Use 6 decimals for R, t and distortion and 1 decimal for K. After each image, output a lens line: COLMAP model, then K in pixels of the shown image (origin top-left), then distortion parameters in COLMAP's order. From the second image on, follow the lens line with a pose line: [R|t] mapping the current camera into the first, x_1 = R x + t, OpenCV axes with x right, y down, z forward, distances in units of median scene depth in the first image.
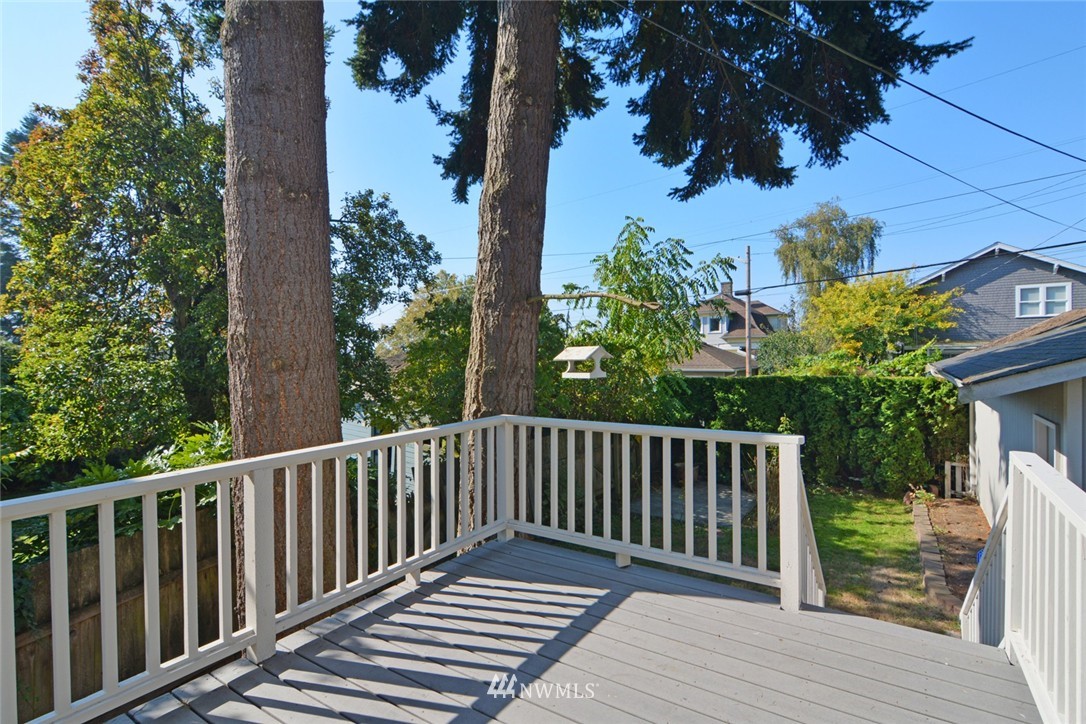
lens RADIAL K [[518.0, 0, 537.1], [0, 518.0, 358.6], [0, 0, 1]] dist [0.000996, 0.000353]
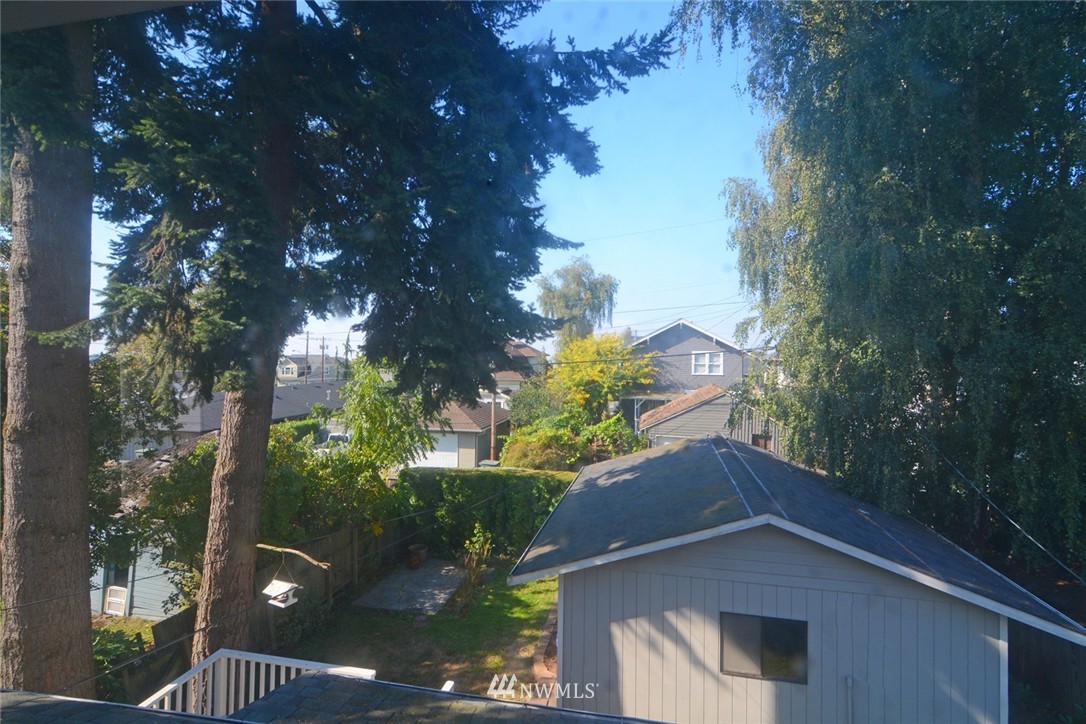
lens RADIAL K [[502.7, 0, 511.9], [0, 502.7, 384.7], [0, 0, 1]] dist [0.002479, 0.000830]
pose [[0.927158, 0.023870, 0.373909, 0.045233], [-0.021032, 0.999711, -0.011670, -0.191901], [-0.374080, 0.002956, 0.927392, -0.211677]]
